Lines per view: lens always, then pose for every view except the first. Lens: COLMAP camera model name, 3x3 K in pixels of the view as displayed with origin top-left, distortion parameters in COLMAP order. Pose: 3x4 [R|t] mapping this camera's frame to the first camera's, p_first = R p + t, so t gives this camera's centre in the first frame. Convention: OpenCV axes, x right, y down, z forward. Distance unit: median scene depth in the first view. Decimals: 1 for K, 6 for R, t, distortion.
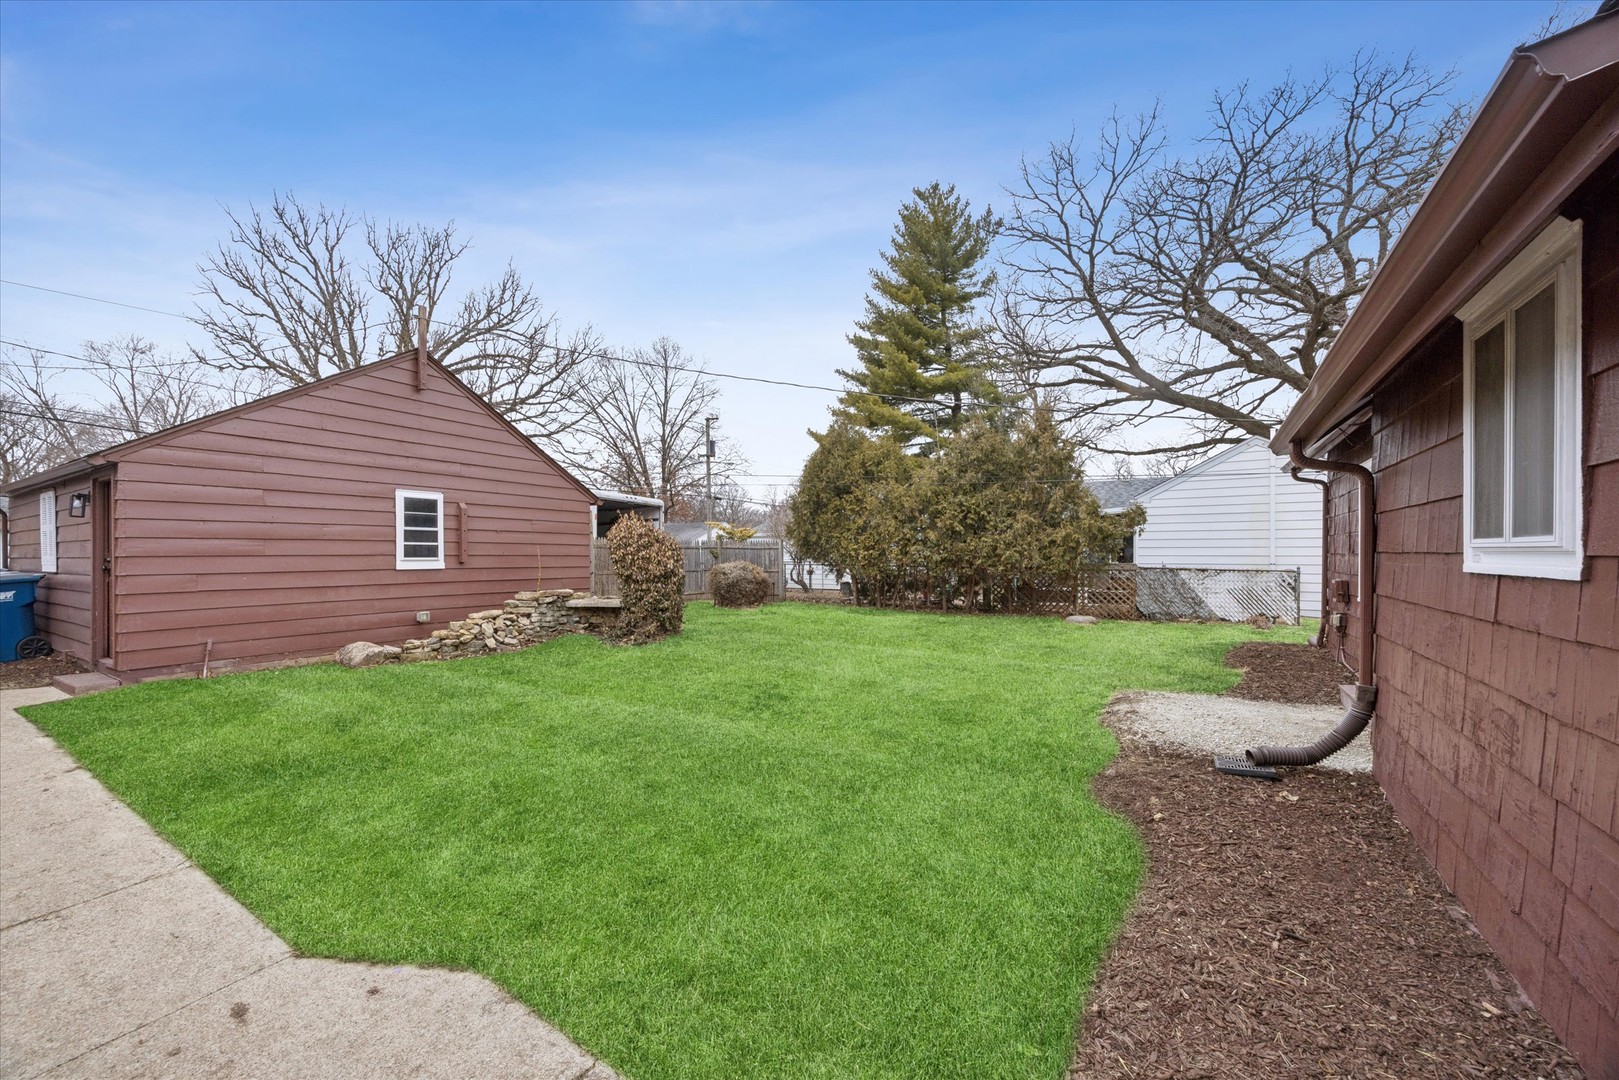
lens RADIAL K [[614.0, 0, 797.6], [0, 614.0, 547.0], [0, 0, 1]] dist [0.001073, 0.000061]
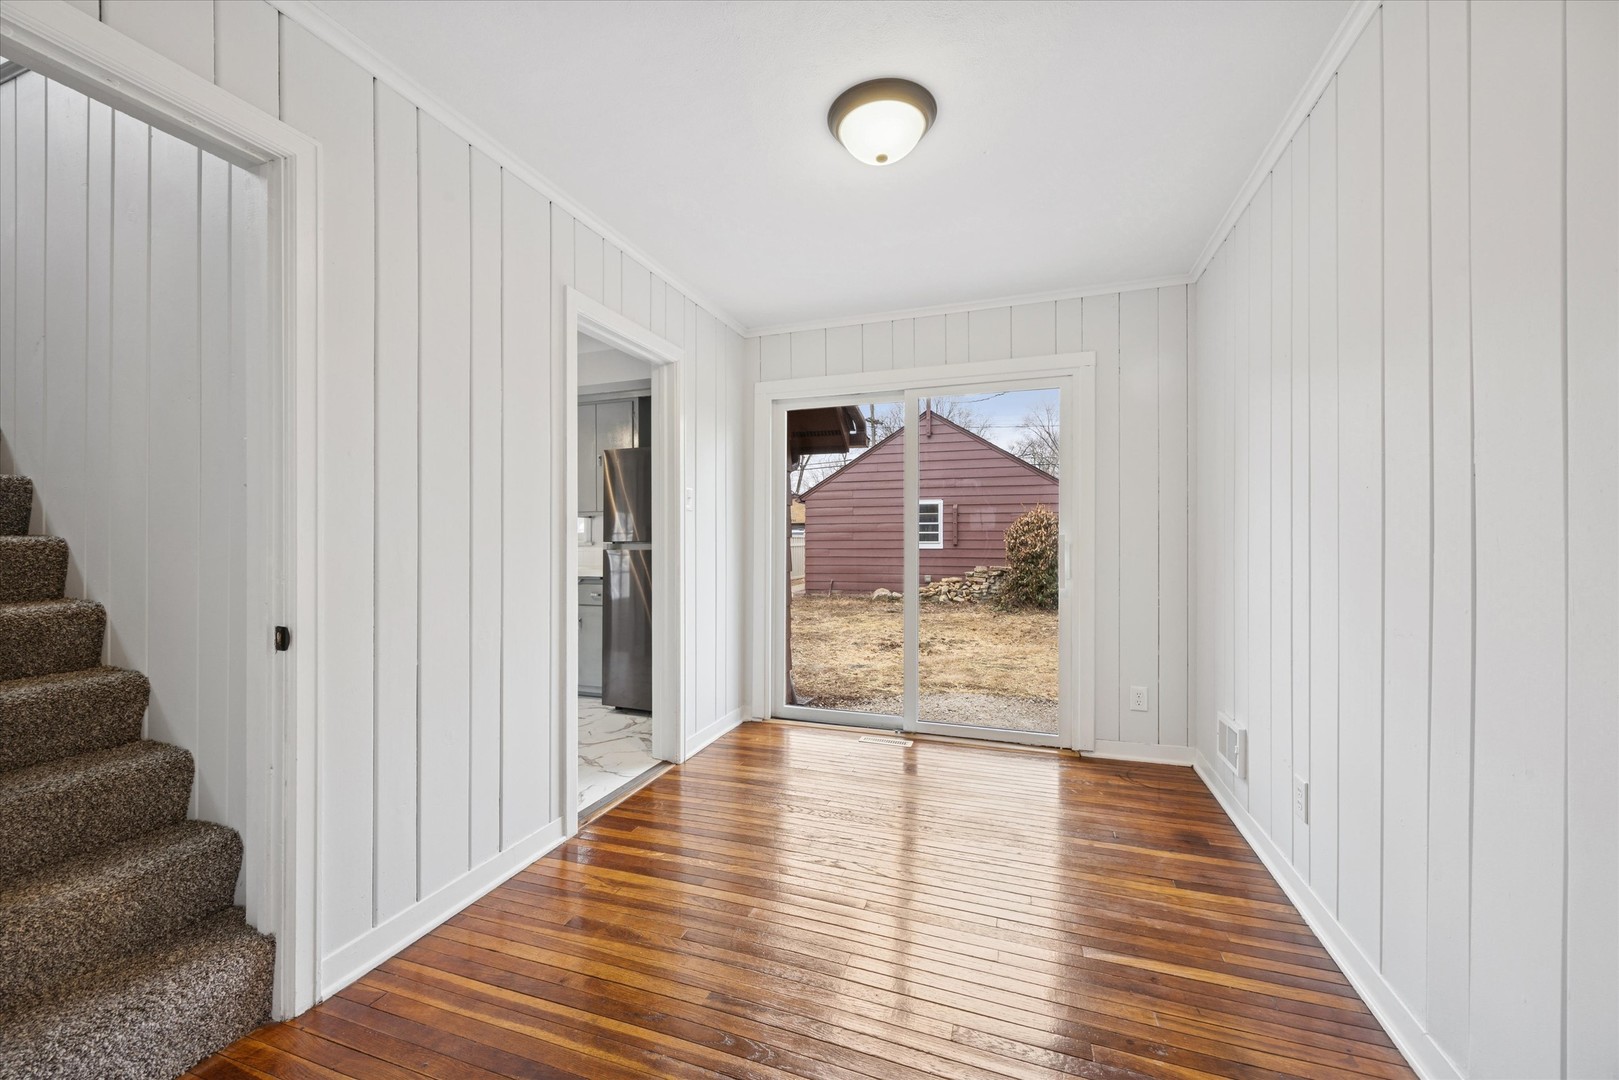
lens RADIAL K [[614.0, 0, 797.6], [0, 614.0, 547.0], [0, 0, 1]] dist [0.001073, 0.000061]
pose [[0.230077, 0.009781, -0.973123, 0.862063], [0.012079, 0.999844, 0.012905, 0.006995], [0.973098, -0.014724, 0.229923, 0.302024]]
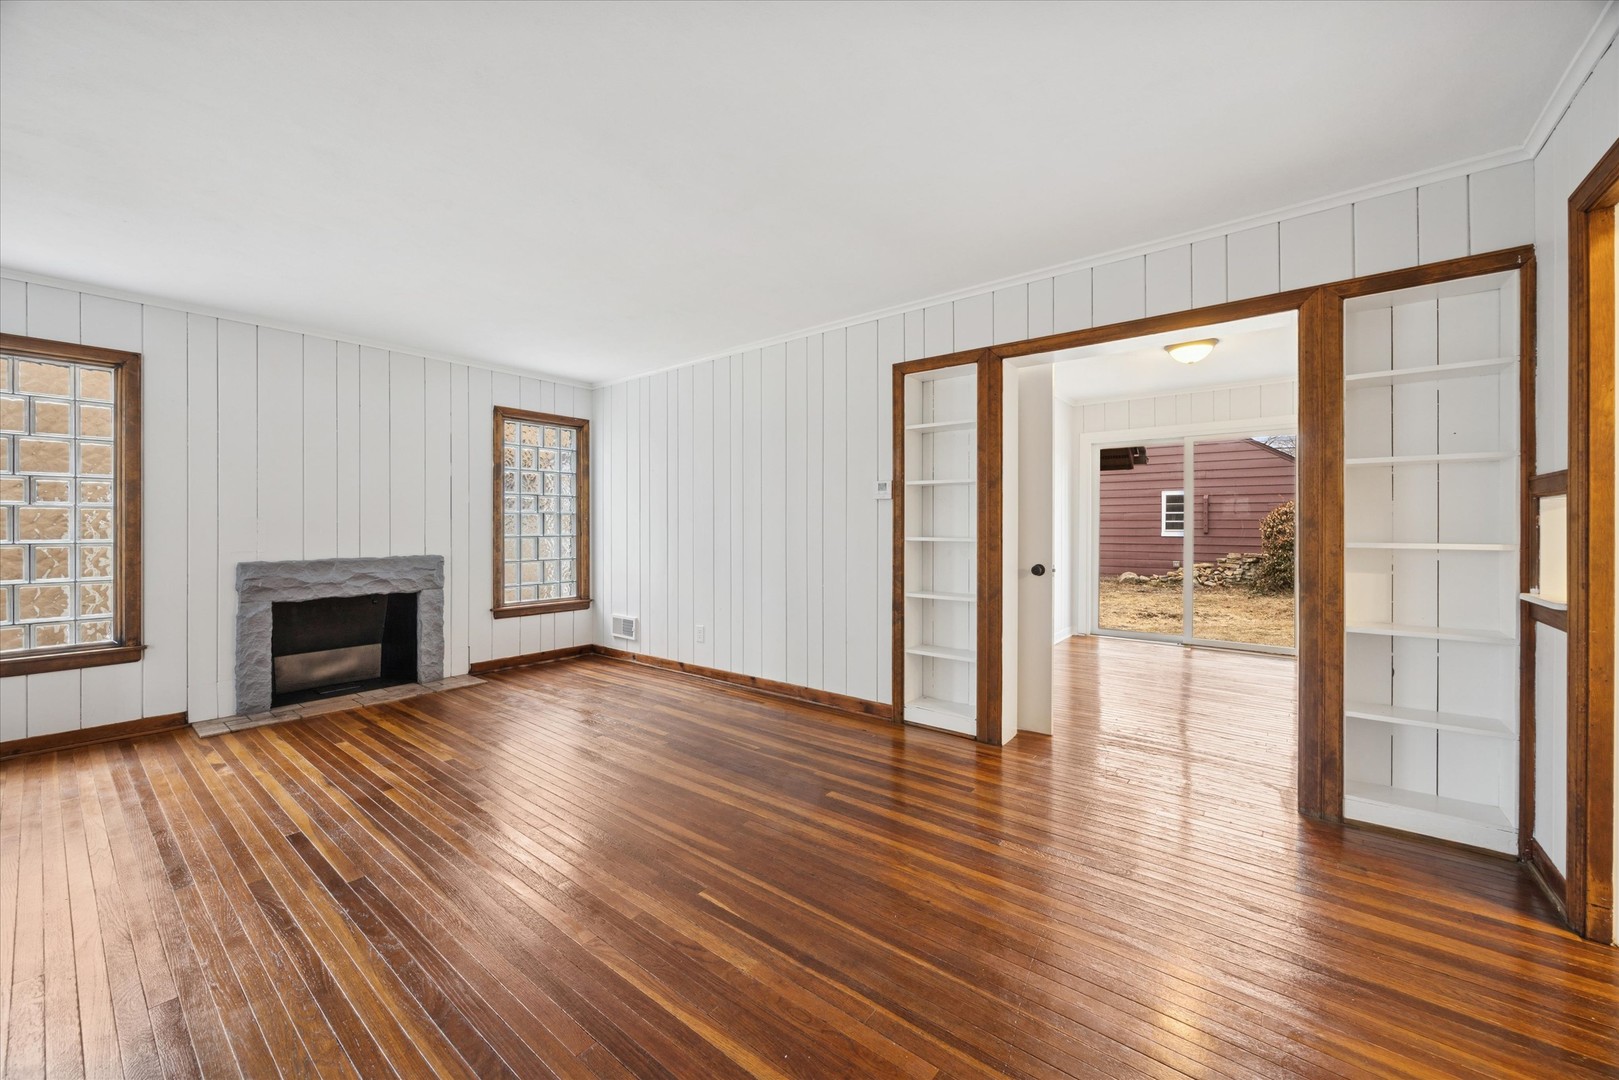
lens RADIAL K [[606.4, 0, 810.7], [0, 606.4, 525.4], [0, 0, 1]] dist [-0.000152, -0.000006]
pose [[-0.084759, -0.004141, -0.996393, 1.160276], [0.006983, 0.999964, -0.004750, 0.006338], [0.996377, -0.007361, -0.084728, 0.124785]]
